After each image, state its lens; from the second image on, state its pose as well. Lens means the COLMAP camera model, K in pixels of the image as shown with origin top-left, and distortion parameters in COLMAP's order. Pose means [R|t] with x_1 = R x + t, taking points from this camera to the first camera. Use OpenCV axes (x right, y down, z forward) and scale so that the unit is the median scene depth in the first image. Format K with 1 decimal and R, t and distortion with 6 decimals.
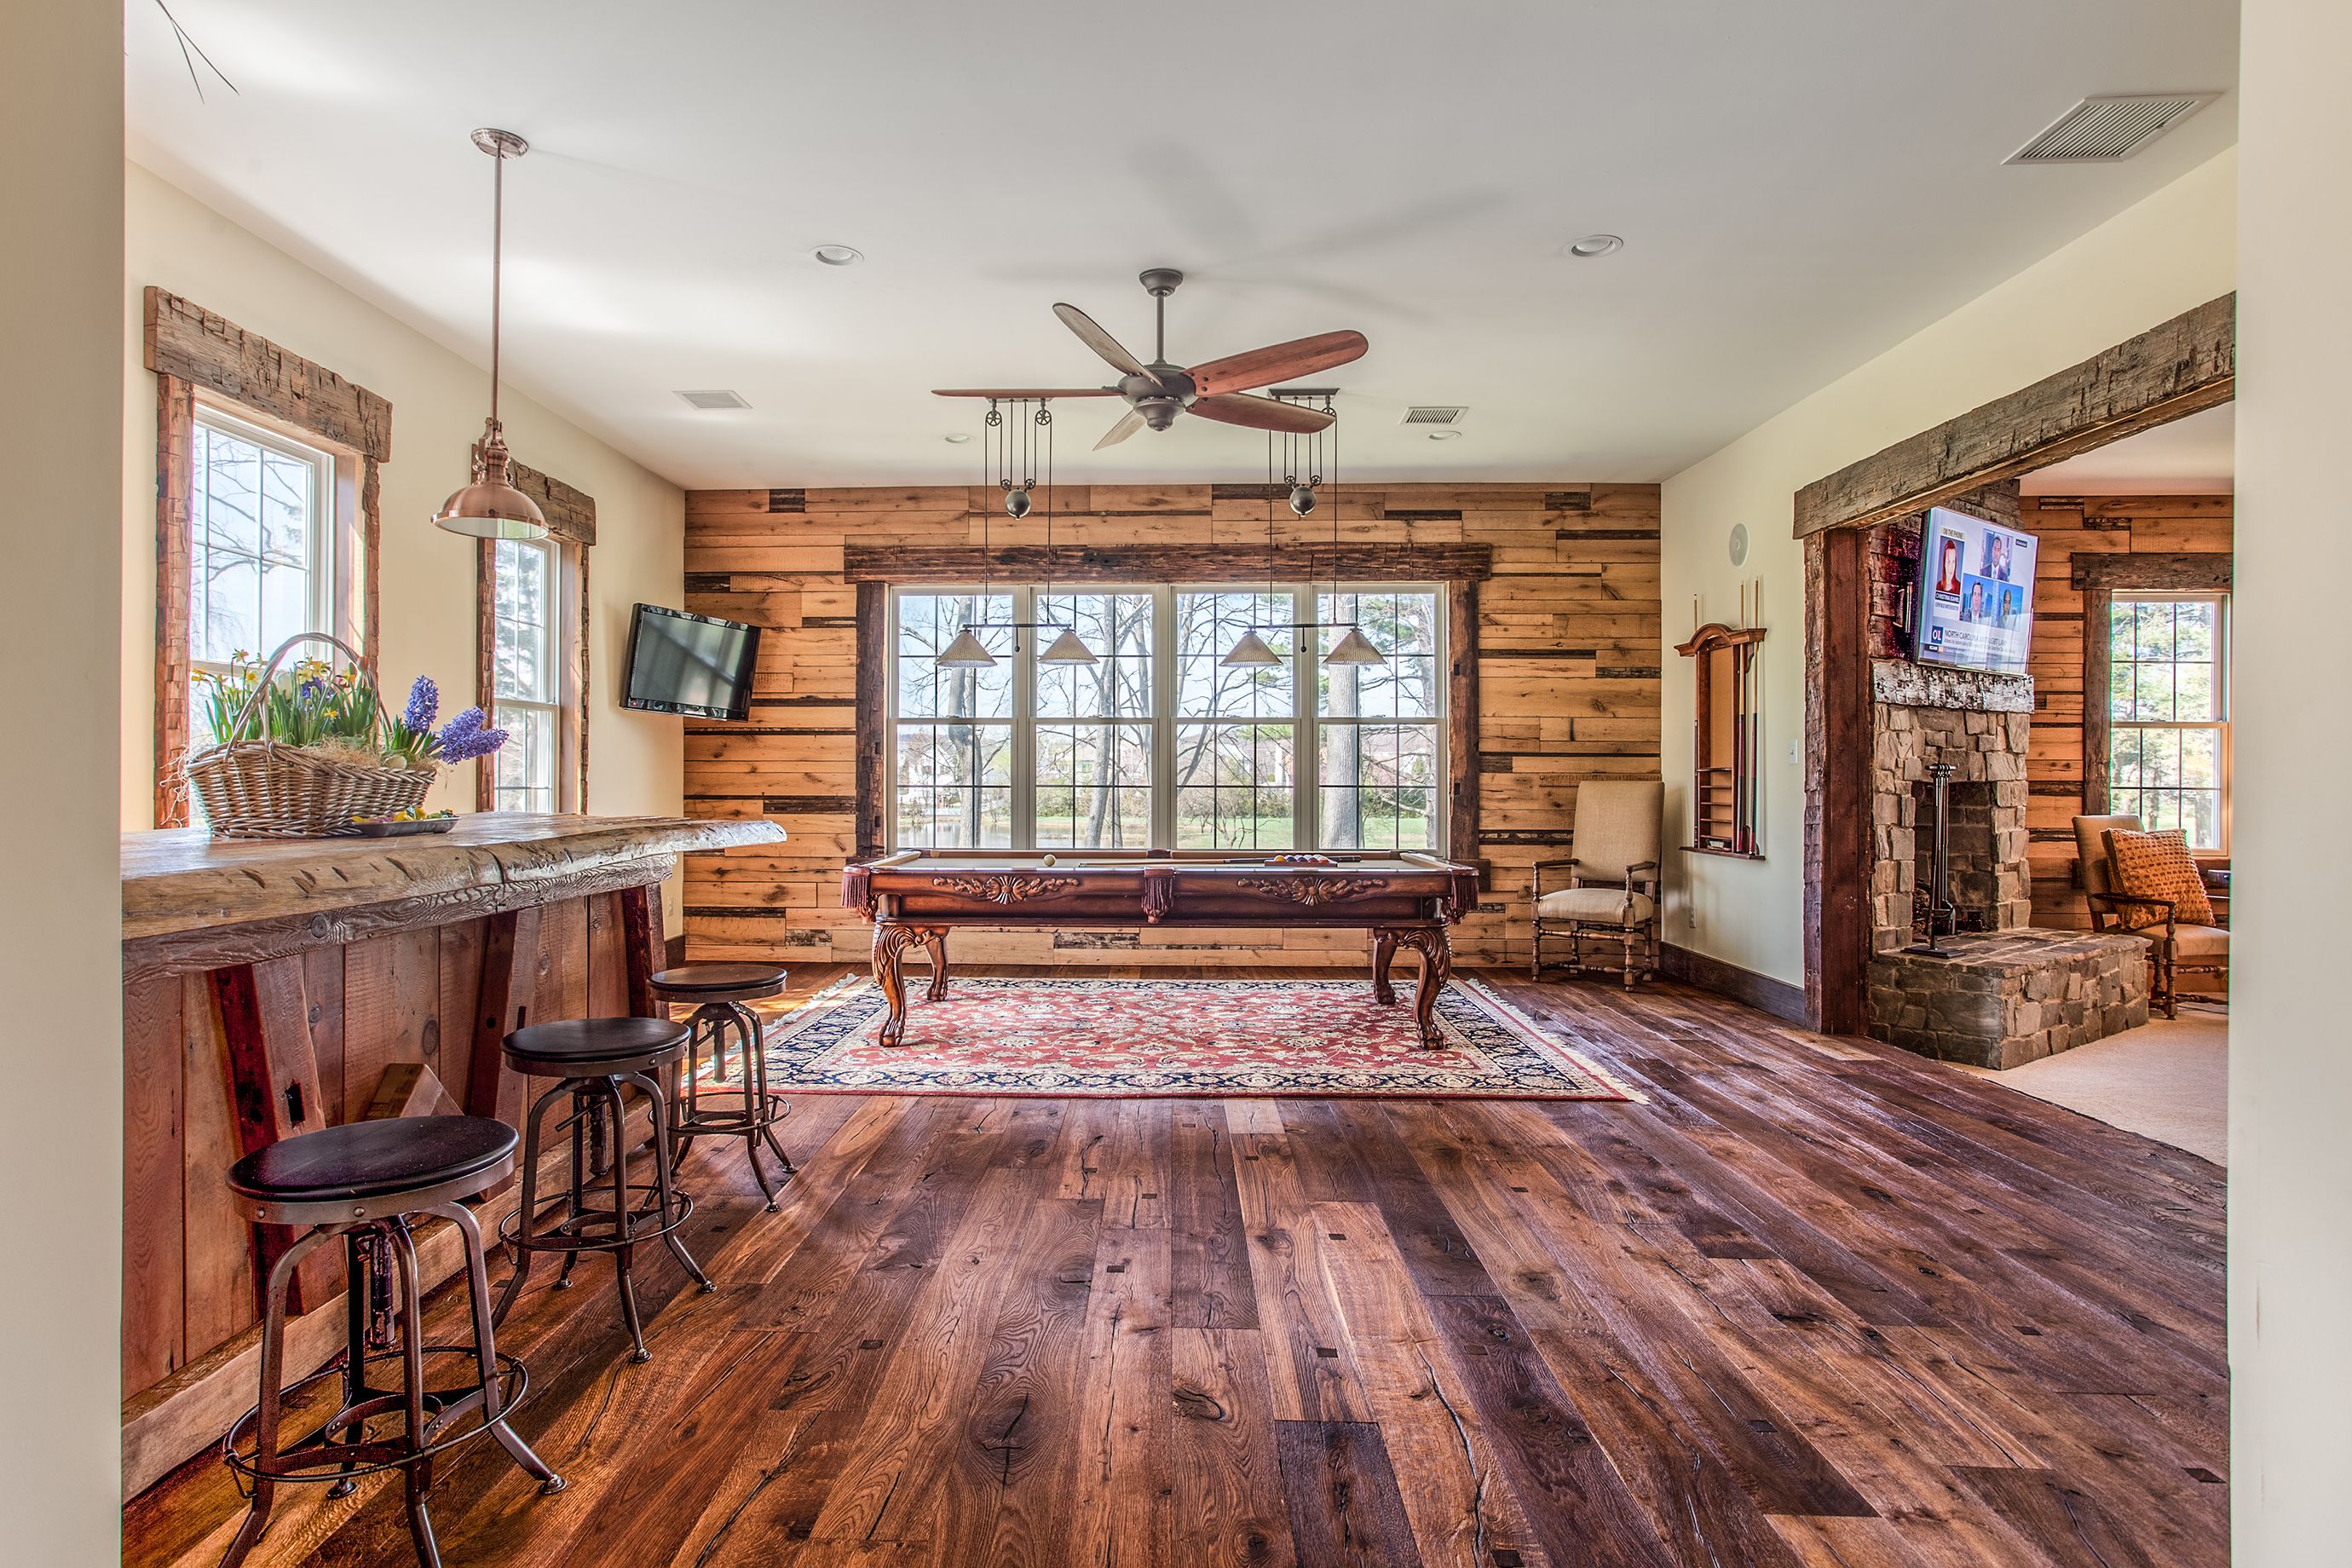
lens RADIAL K [[1265.9, 0, 1121.9], [0, 1265.9, 782.6], [0, 0, 1]] dist [-0.031284, 0.001149]
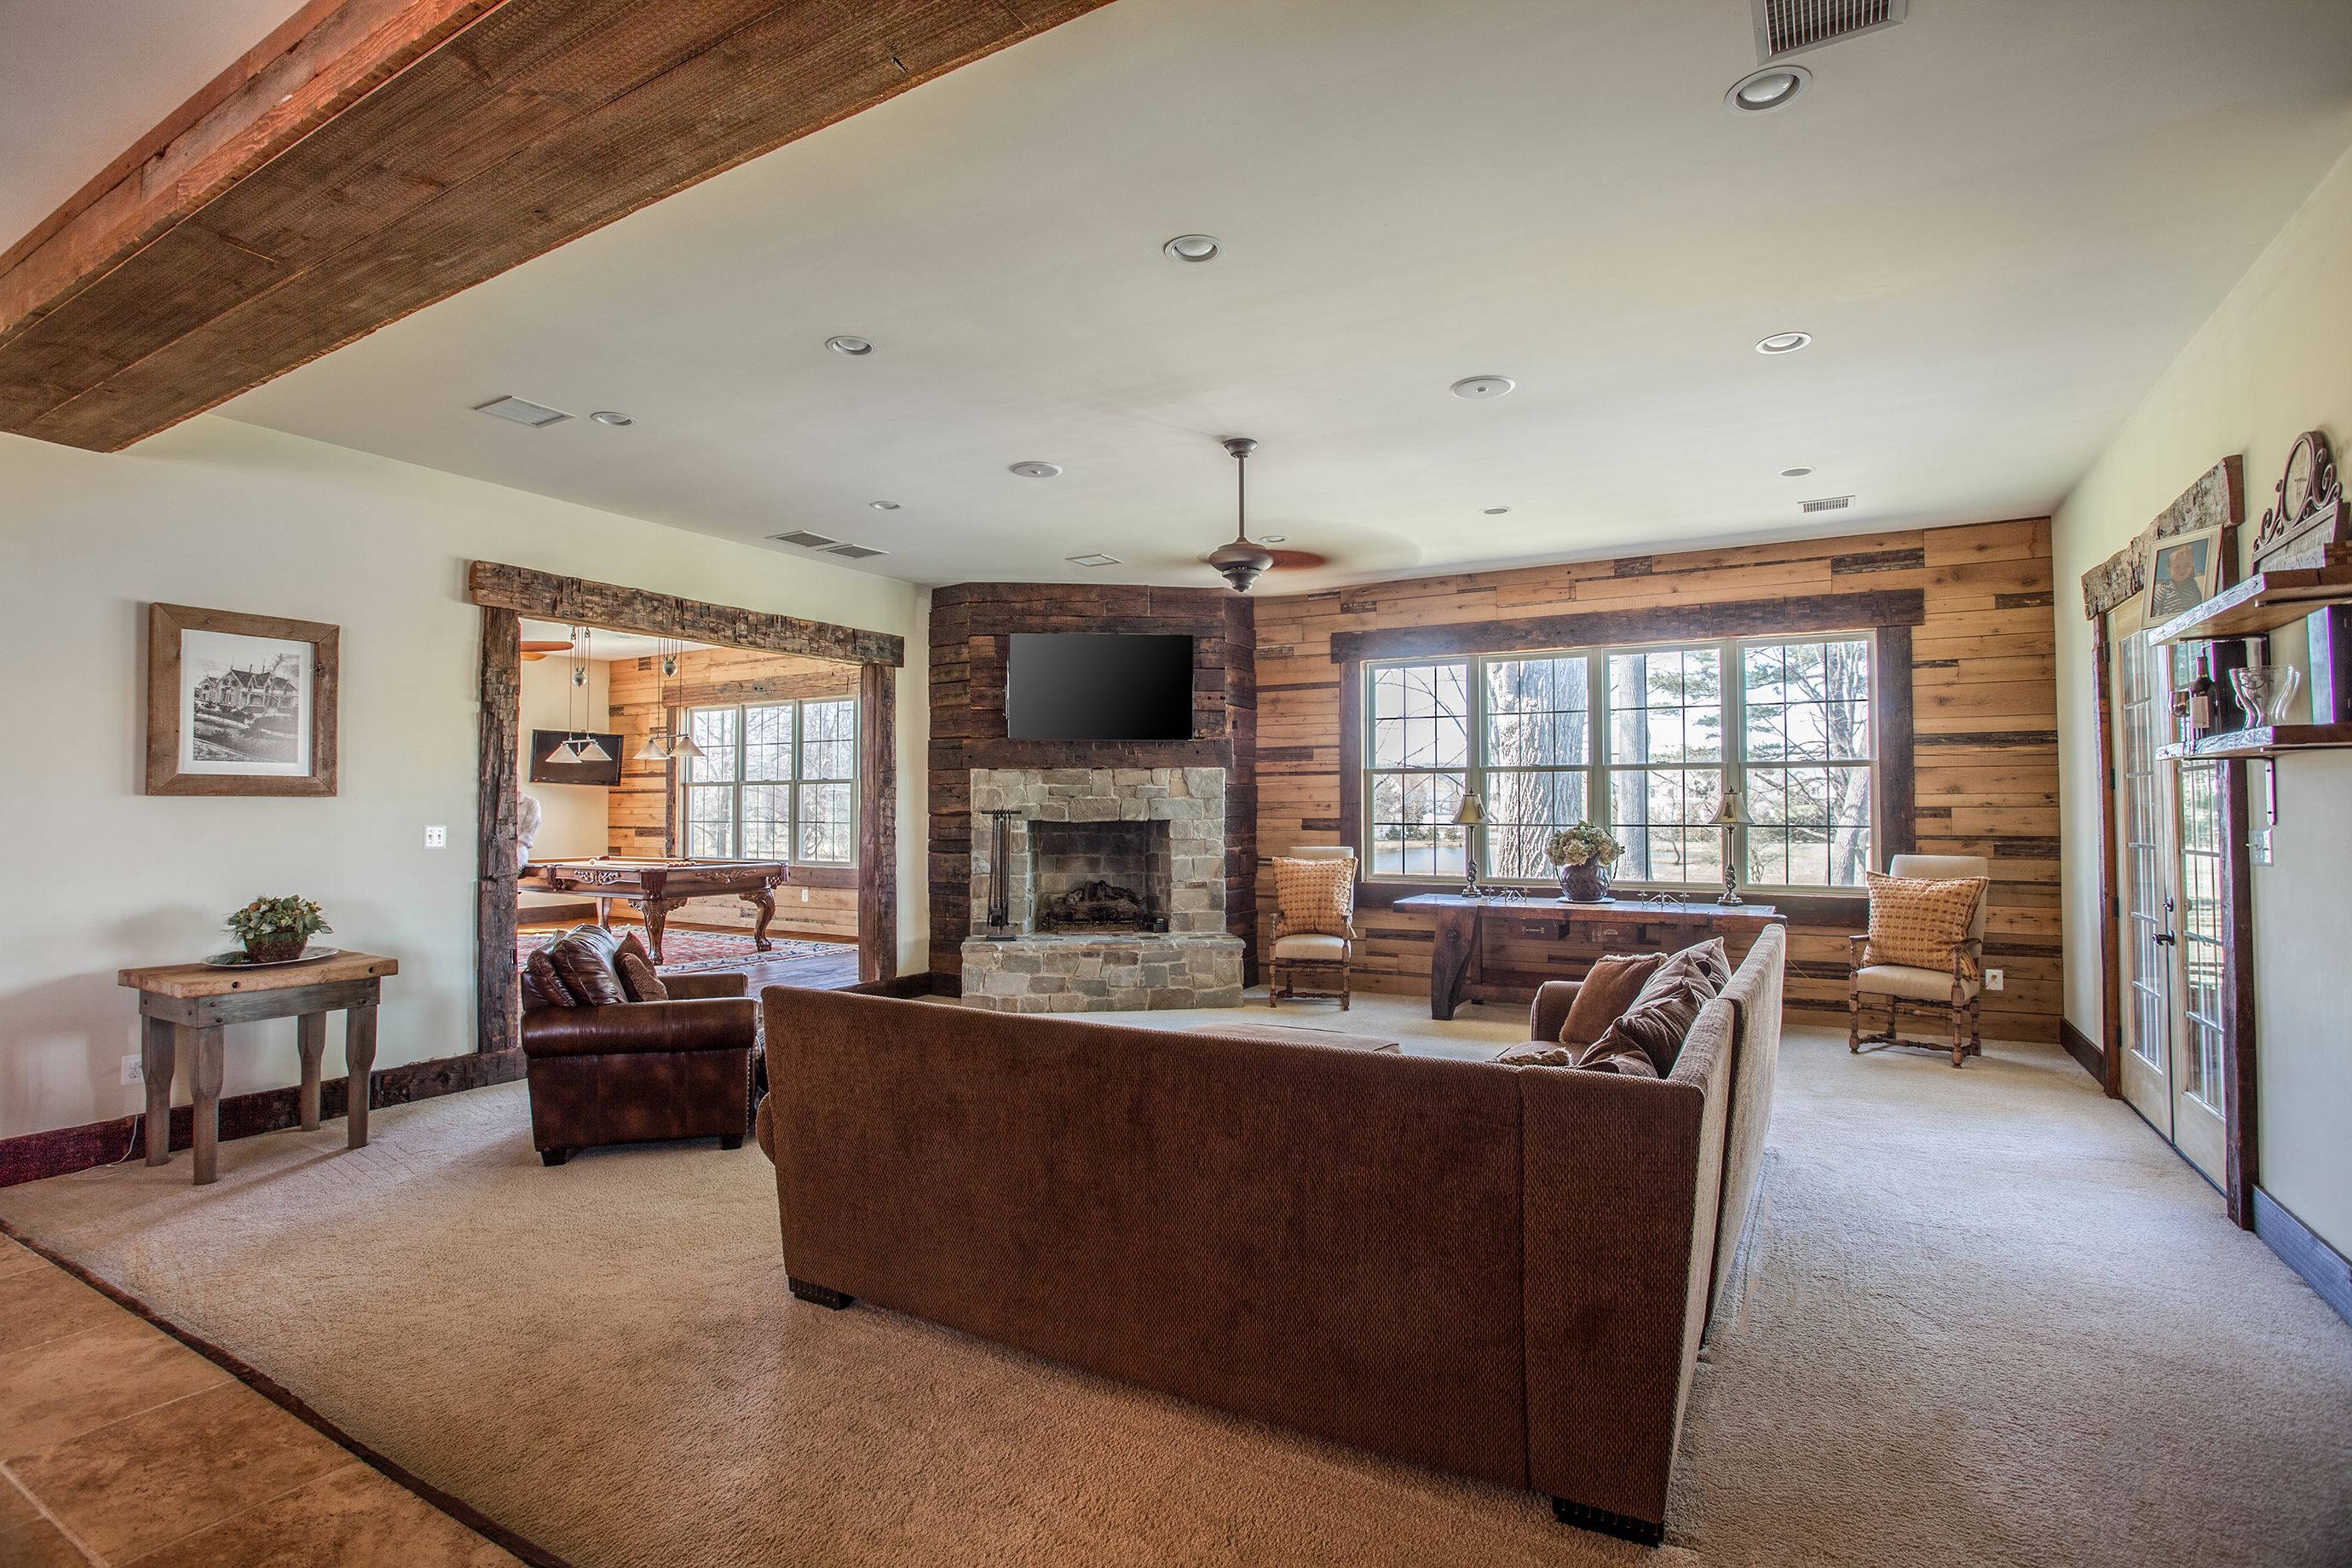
lens RADIAL K [[1080.9, 0, 1176.0], [0, 1080.9, 784.0], [0, 0, 1]] dist [-0.086403, 0.027826]
pose [[0.897189, -0.014784, -0.441400, 1.096219], [-0.001751, 0.999313, -0.037029, 0.004449], [0.441644, 0.033995, 0.896546, -0.023837]]
